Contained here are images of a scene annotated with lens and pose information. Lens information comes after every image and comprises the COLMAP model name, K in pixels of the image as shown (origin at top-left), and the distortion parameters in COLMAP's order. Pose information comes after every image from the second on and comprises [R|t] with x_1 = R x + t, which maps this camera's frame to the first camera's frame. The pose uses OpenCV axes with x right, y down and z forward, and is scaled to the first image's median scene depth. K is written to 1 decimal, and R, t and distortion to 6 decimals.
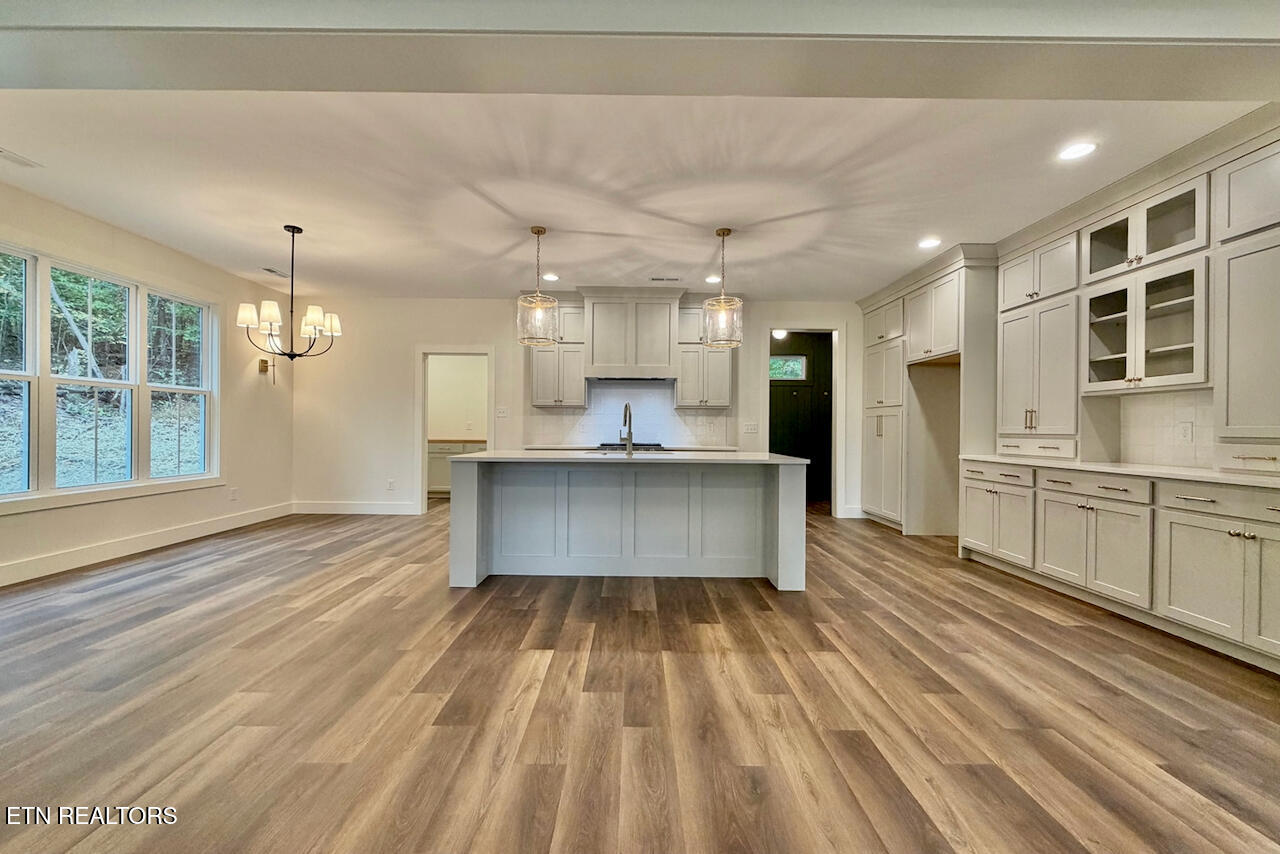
lens RADIAL K [[508.3, 0, 635.7], [0, 508.3, 429.2], [0, 0, 1]] dist [0.001201, 0.000044]
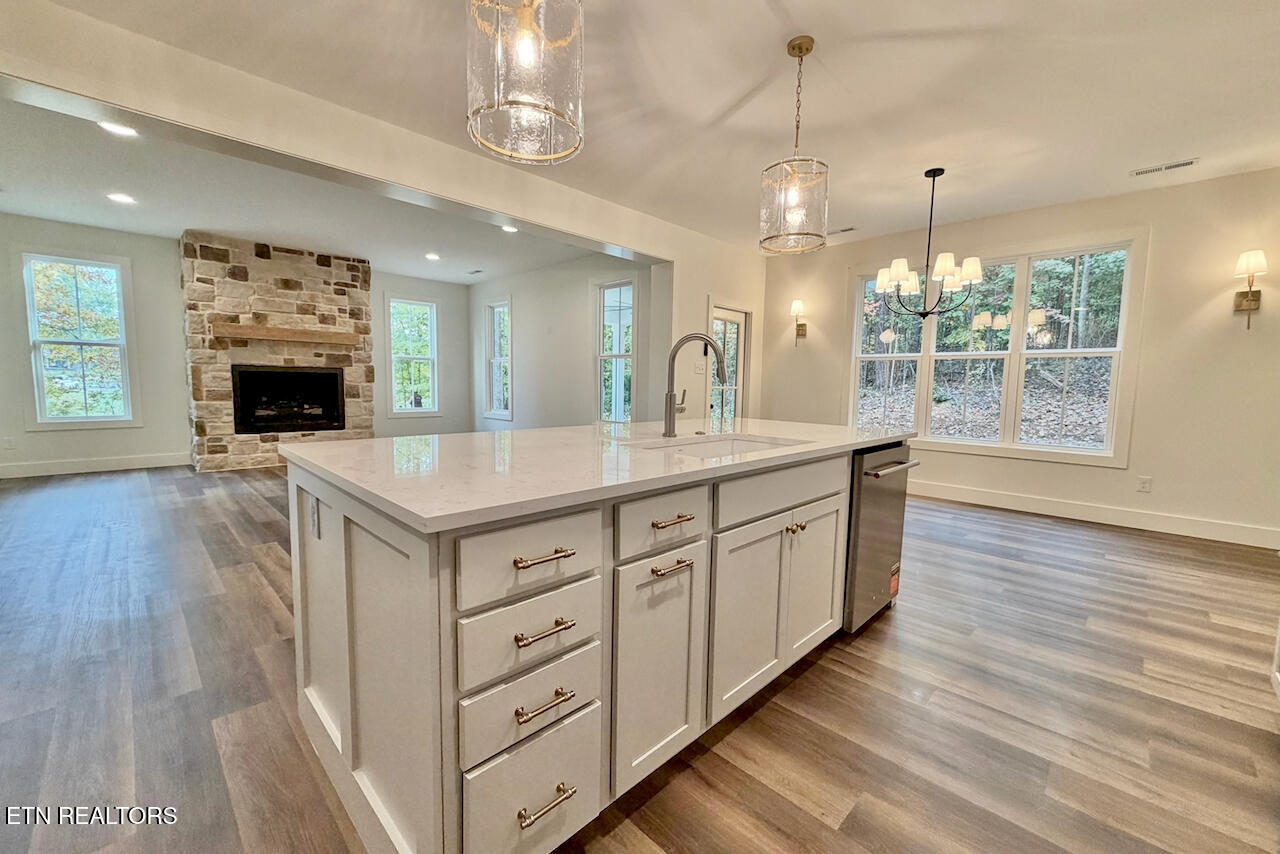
lens RADIAL K [[508.3, 0, 635.7], [0, 508.3, 429.2], [0, 0, 1]] dist [0.001201, 0.000044]
pose [[-0.706967, 0.041328, -0.706038, 0.467341], [-0.026614, 0.996030, 0.084951, 0.002808], [0.706745, 0.078848, -0.703061, 1.648702]]
